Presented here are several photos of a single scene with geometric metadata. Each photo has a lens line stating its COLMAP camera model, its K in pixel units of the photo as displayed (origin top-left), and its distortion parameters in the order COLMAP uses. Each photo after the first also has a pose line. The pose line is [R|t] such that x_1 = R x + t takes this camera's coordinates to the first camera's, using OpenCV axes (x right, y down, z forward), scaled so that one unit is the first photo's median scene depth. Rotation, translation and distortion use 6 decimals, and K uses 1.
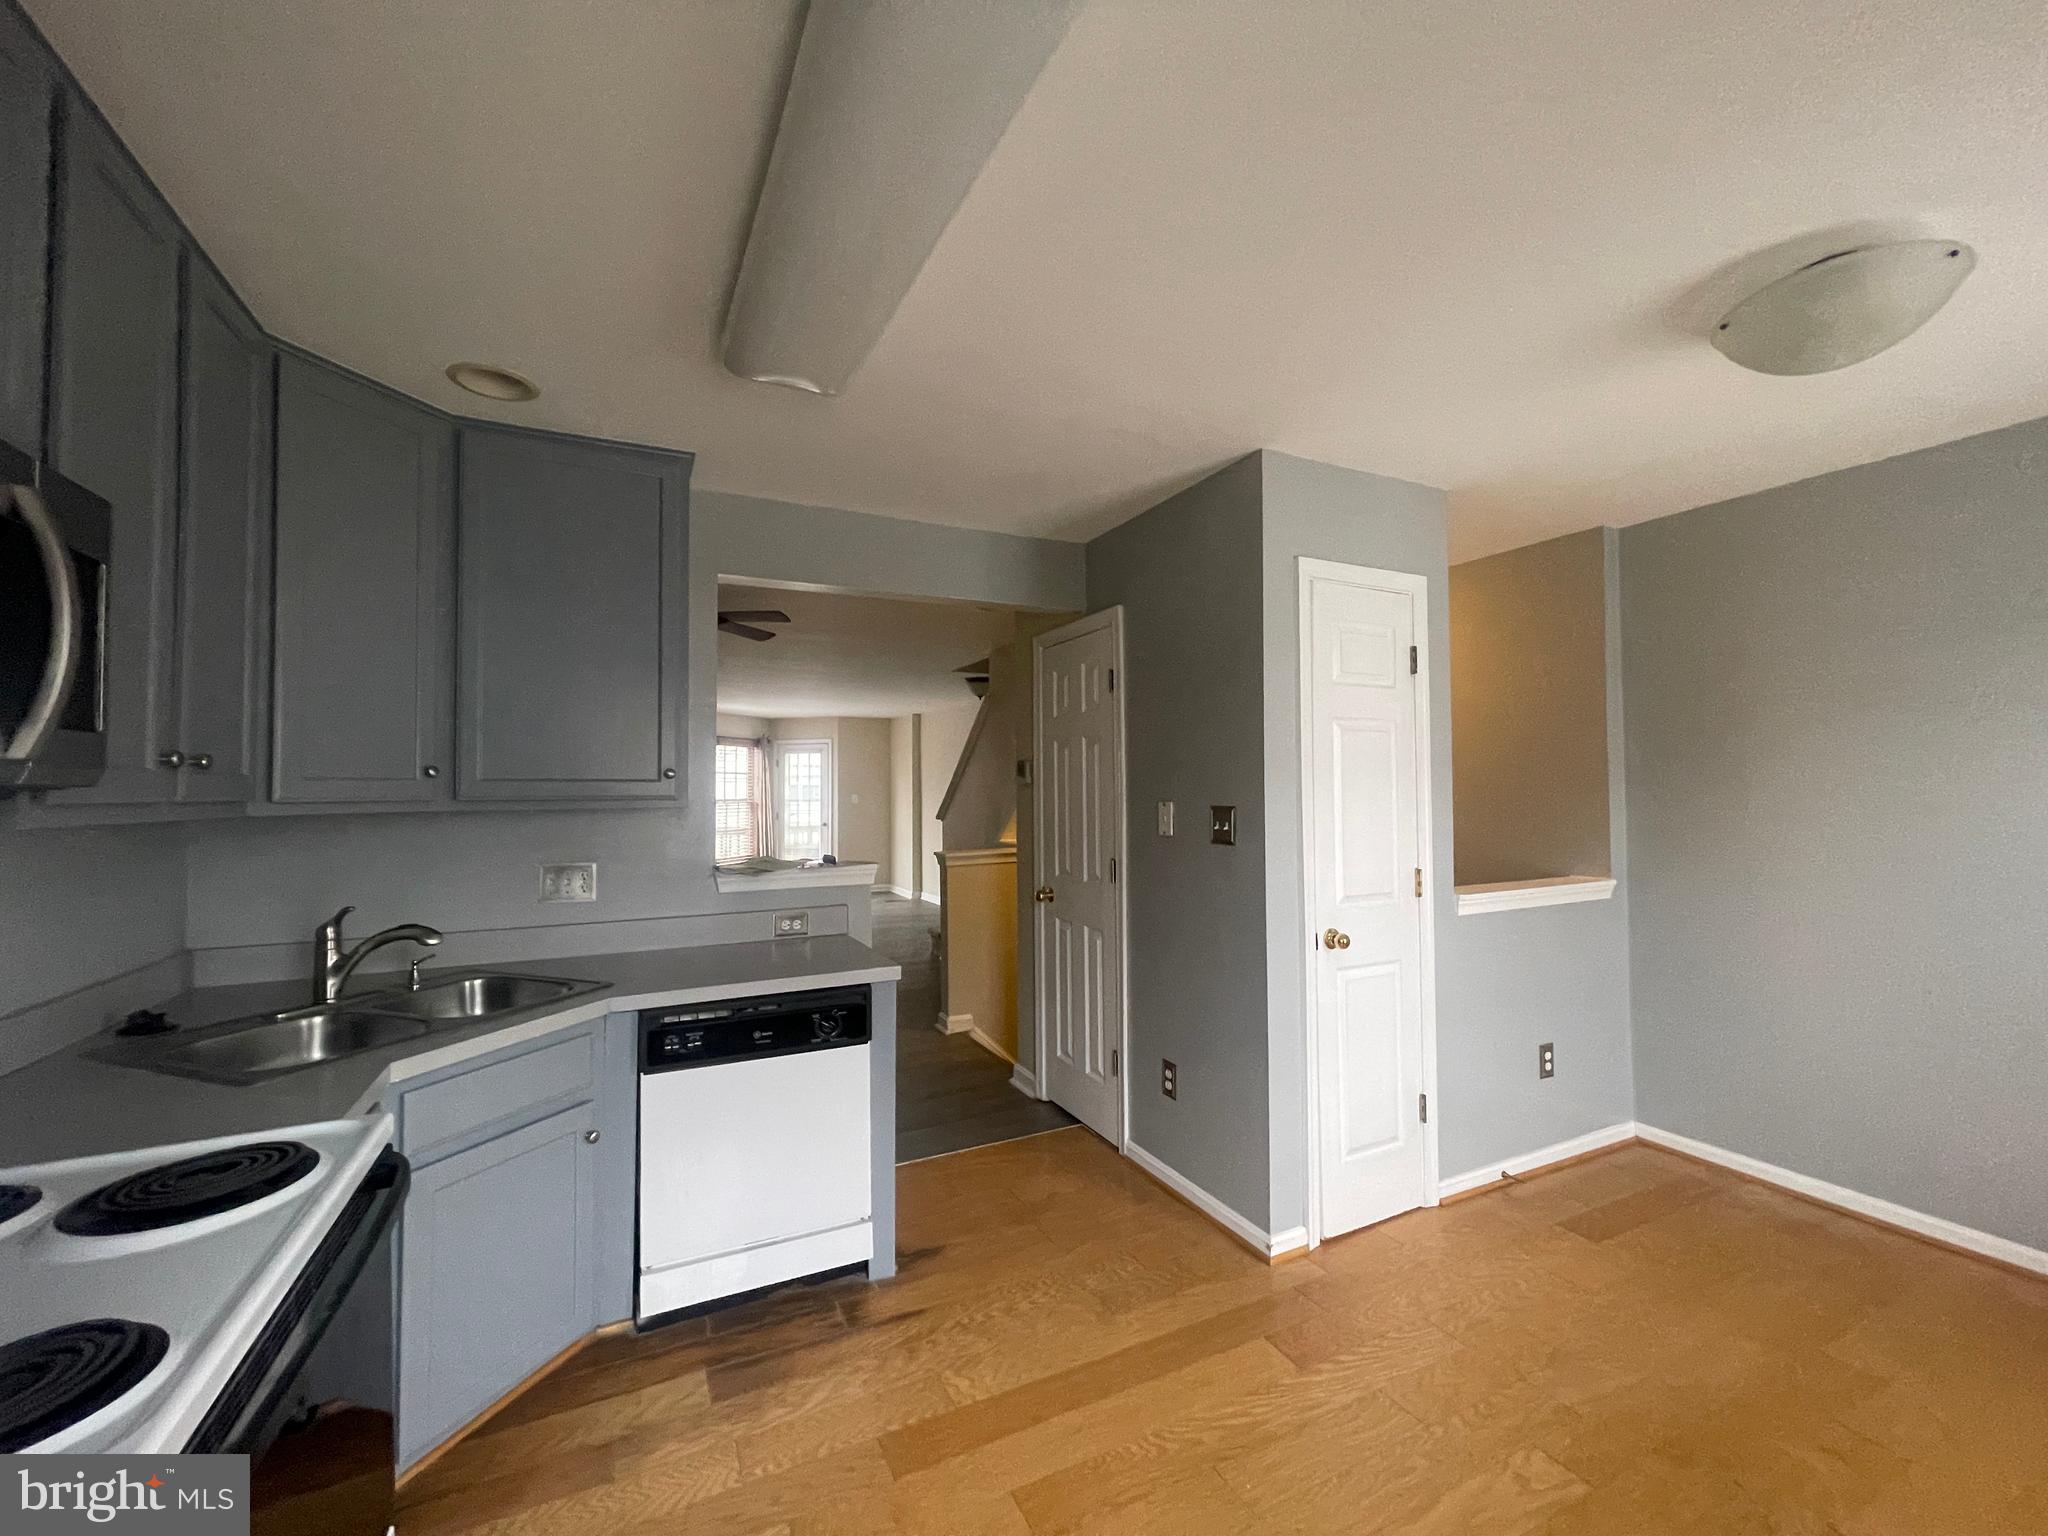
lens RADIAL K [[821.8, 0, 1018.3], [0, 821.8, 775.5], [0, 0, 1]] dist [-0.000640, 0.000062]
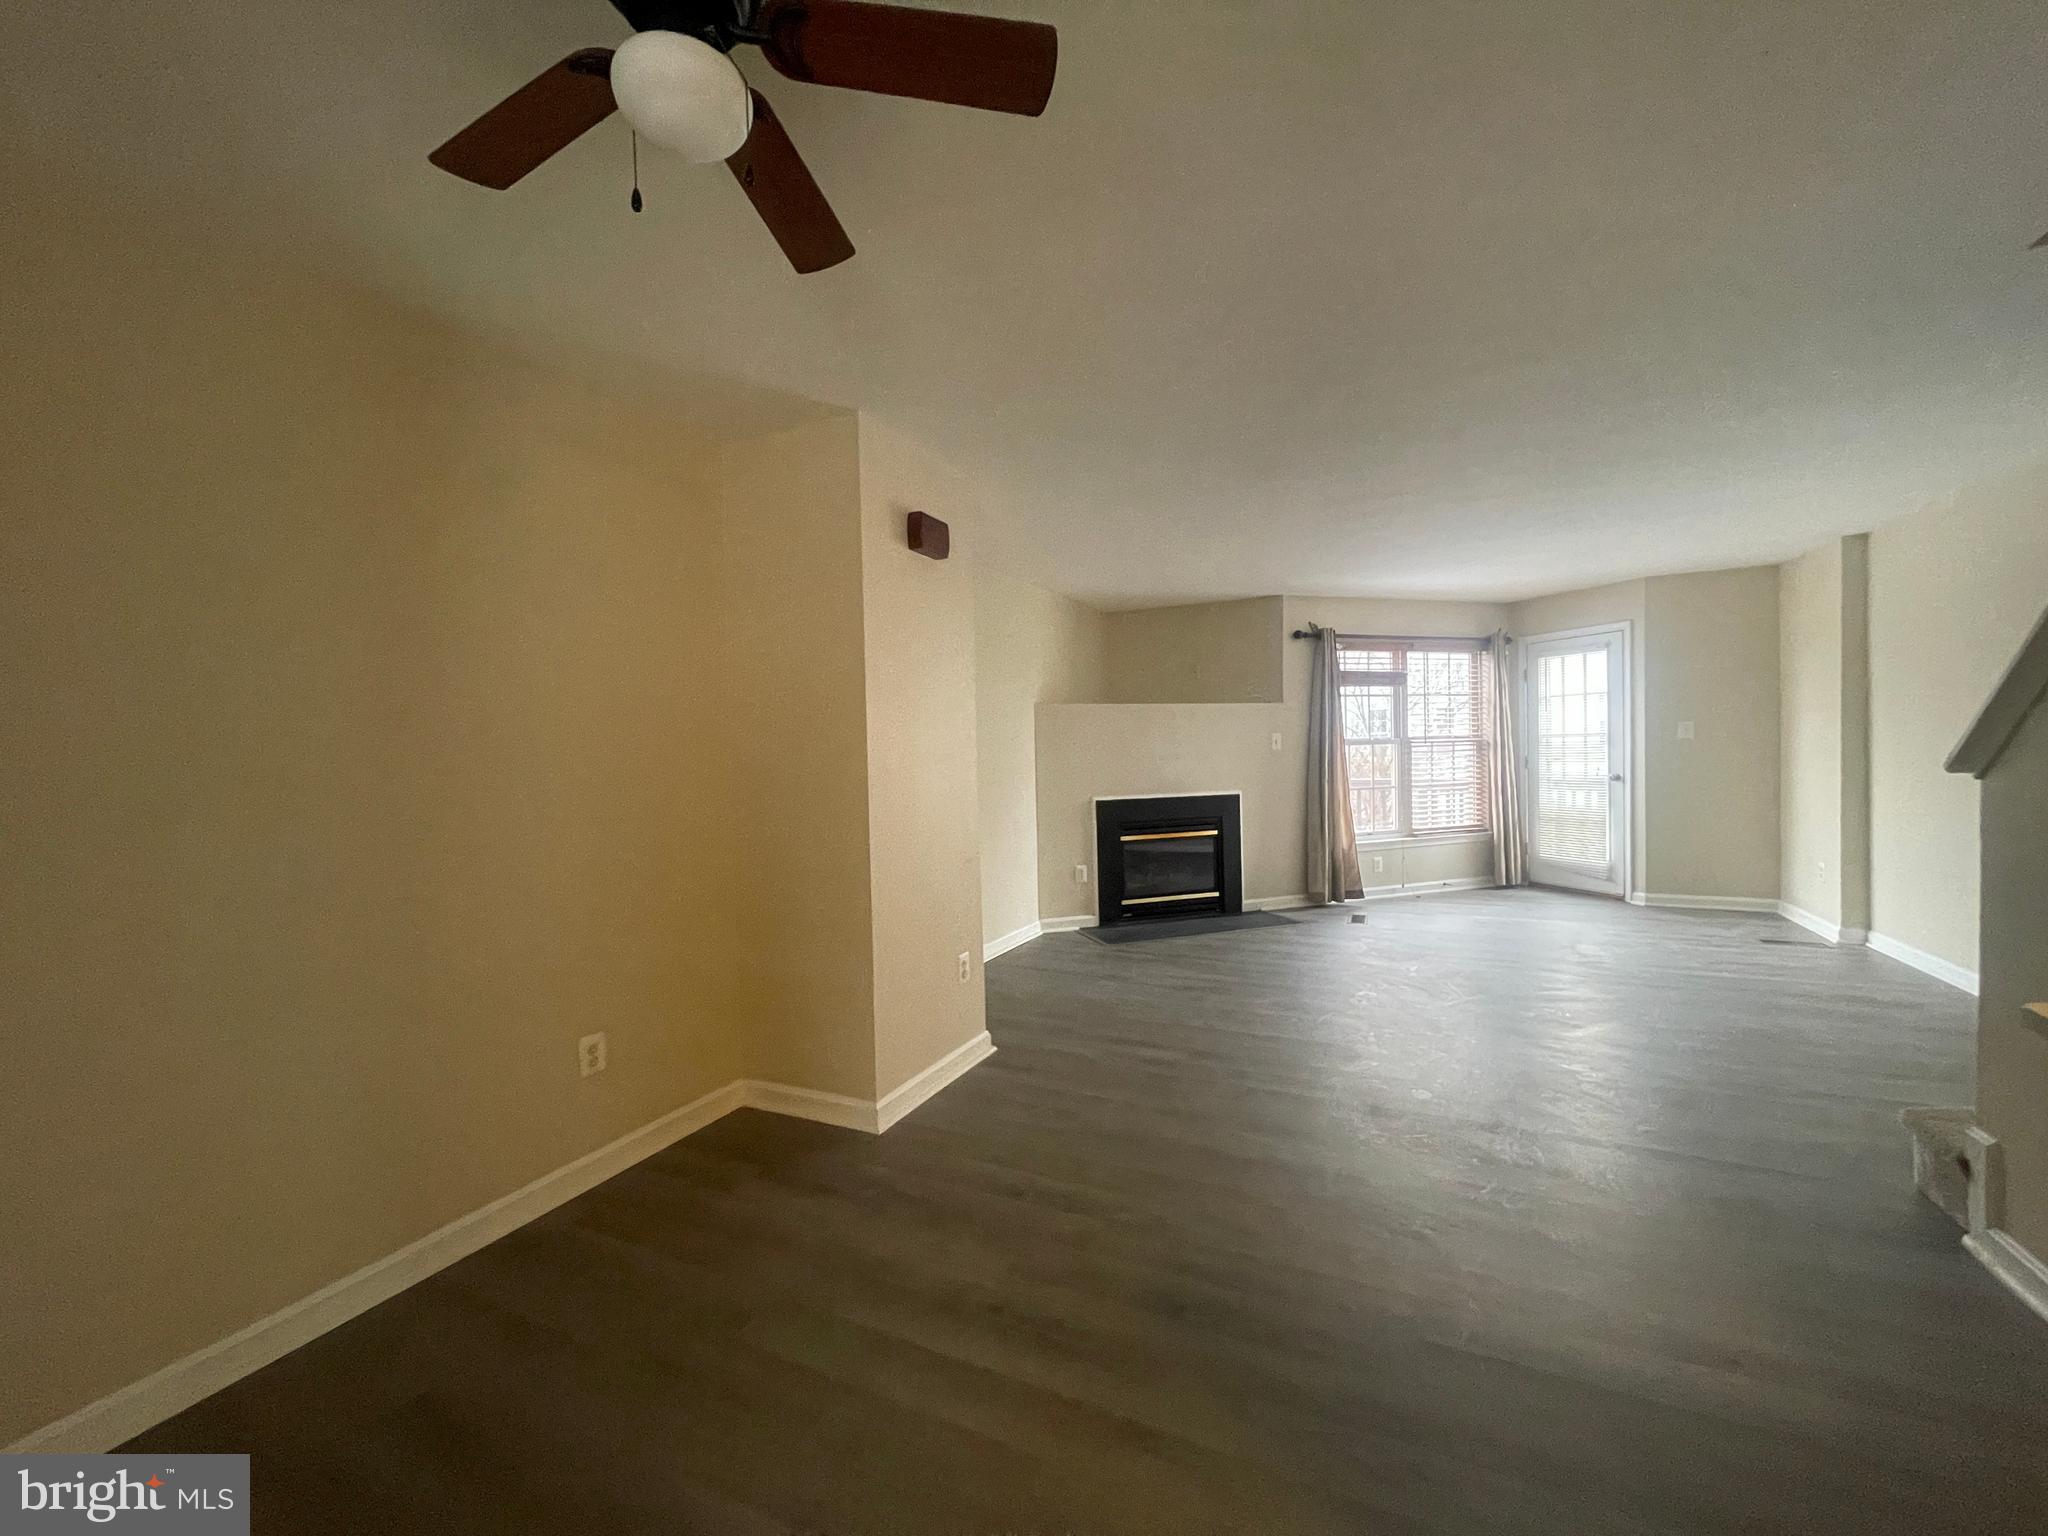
lens RADIAL K [[821.8, 0, 1009.6], [0, 821.8, 765.4], [0, 0, 1]] dist [-0.000640, 0.000062]
pose [[0.605652, 0.002467, -0.795726, -0.042937], [0.038556, 0.998730, 0.032442, 0.017312], [0.794795, -0.050328, 0.604788, 0.339168]]
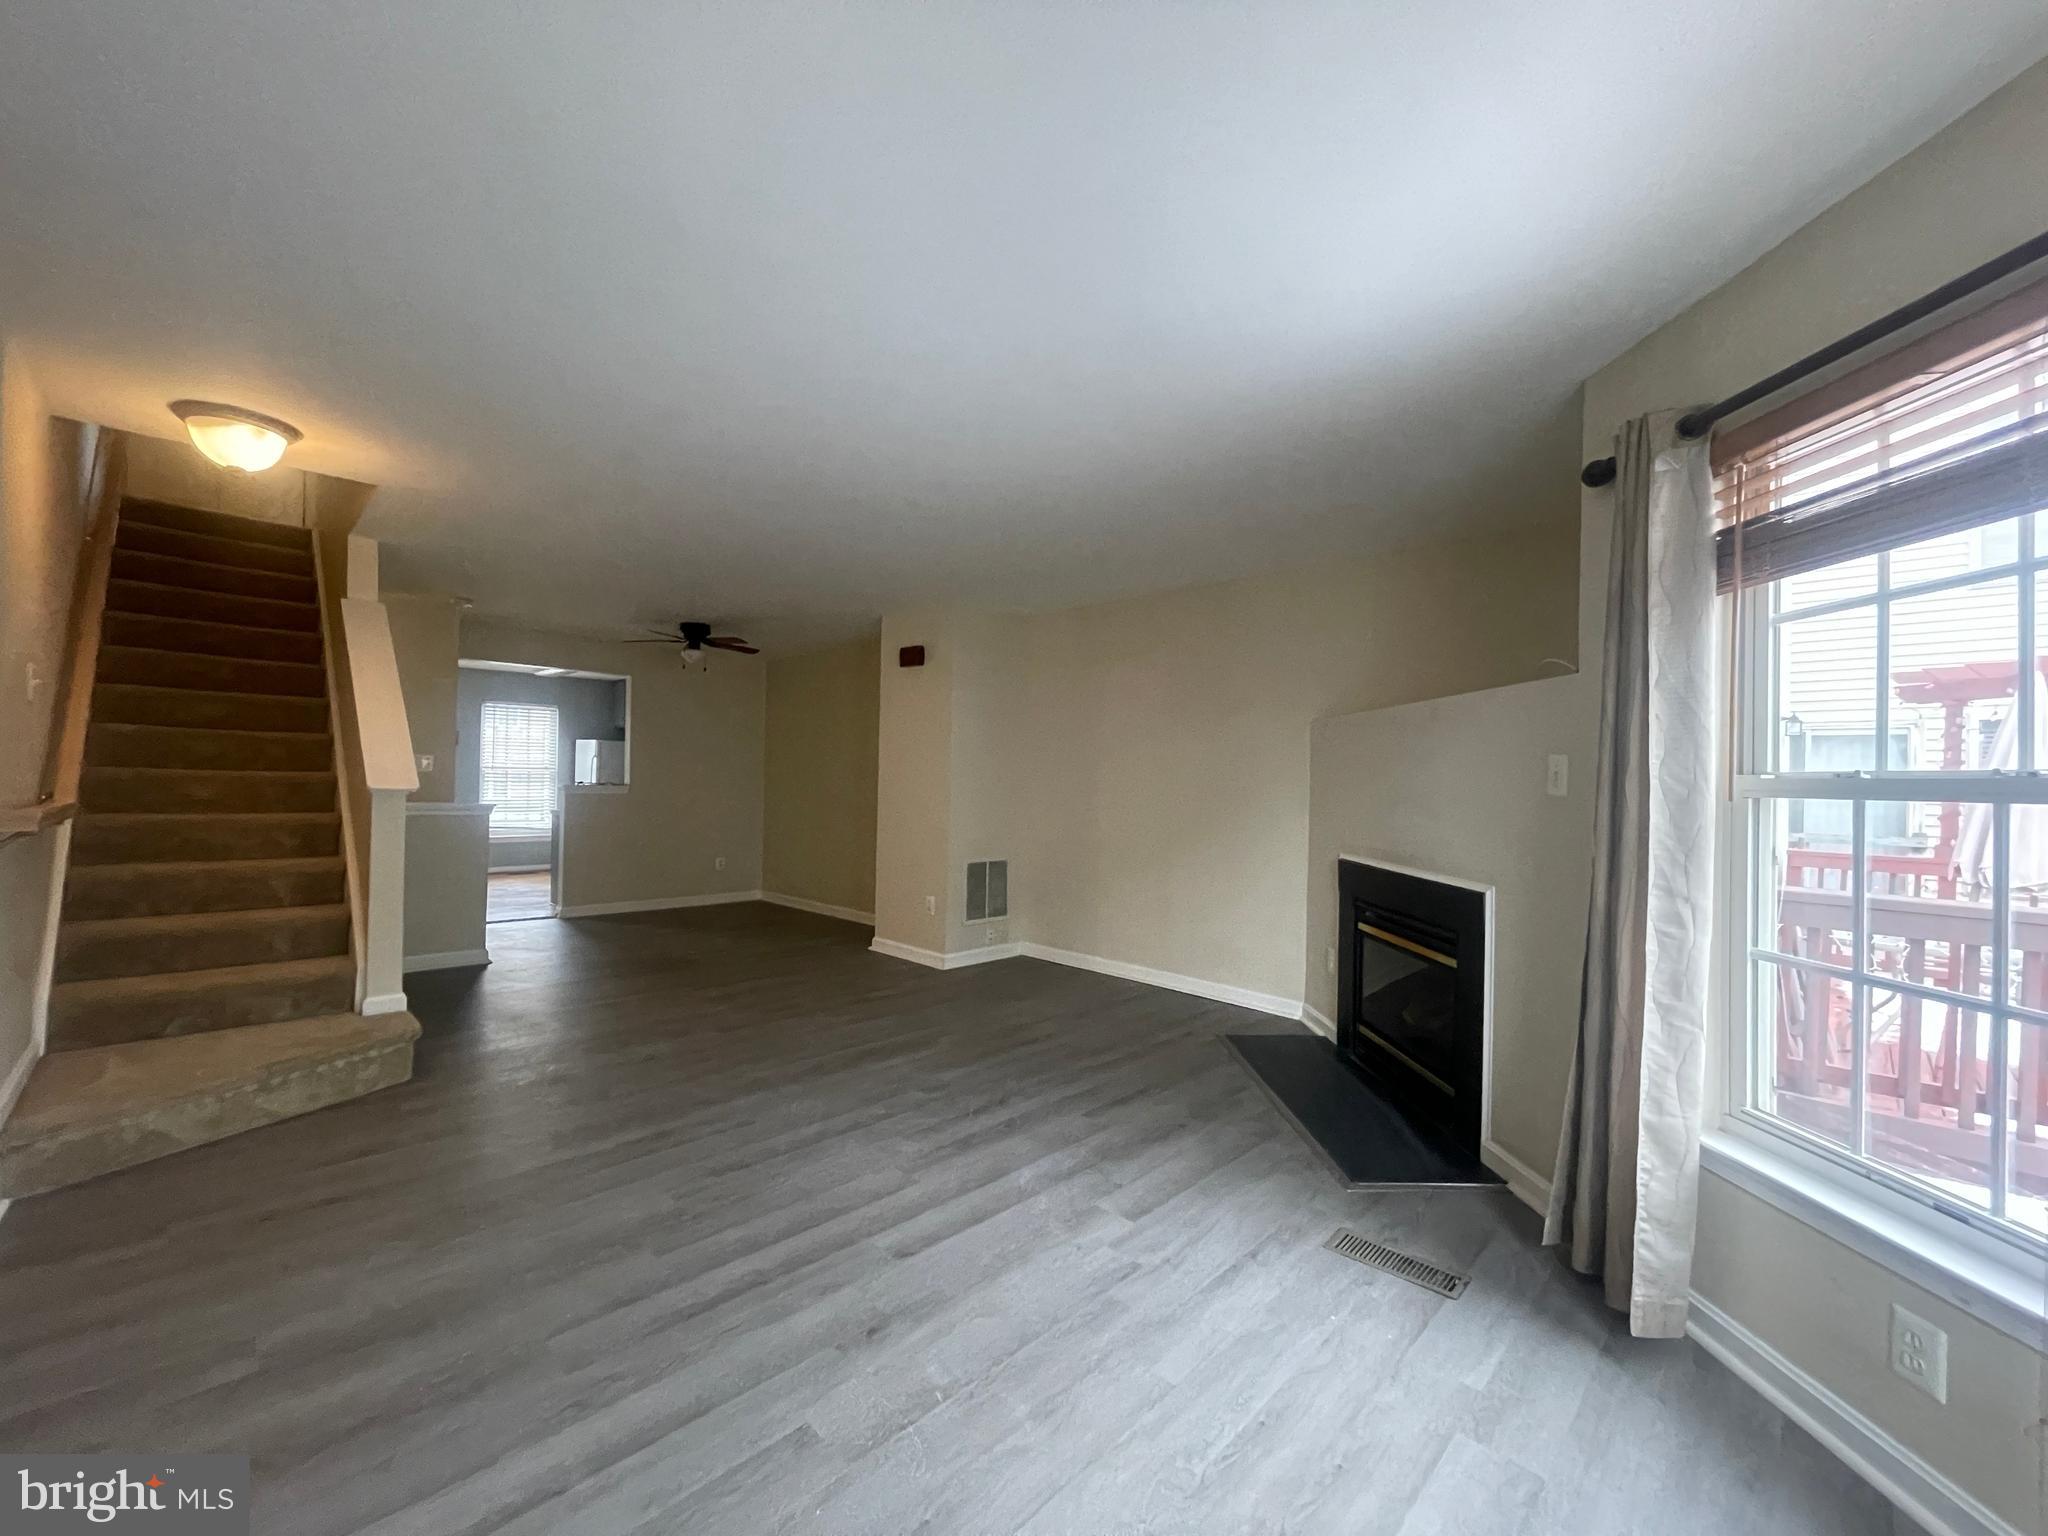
lens RADIAL K [[821.8, 0, 1012.6], [0, 821.8, 768.2], [0, 0, 1]] dist [-0.000640, 0.000062]
pose [[-0.947227, -0.016105, -0.320159, -0.175430], [-0.006555, 0.999501, -0.030886, 0.031538], [0.320497, -0.027157, -0.946860, 0.978822]]
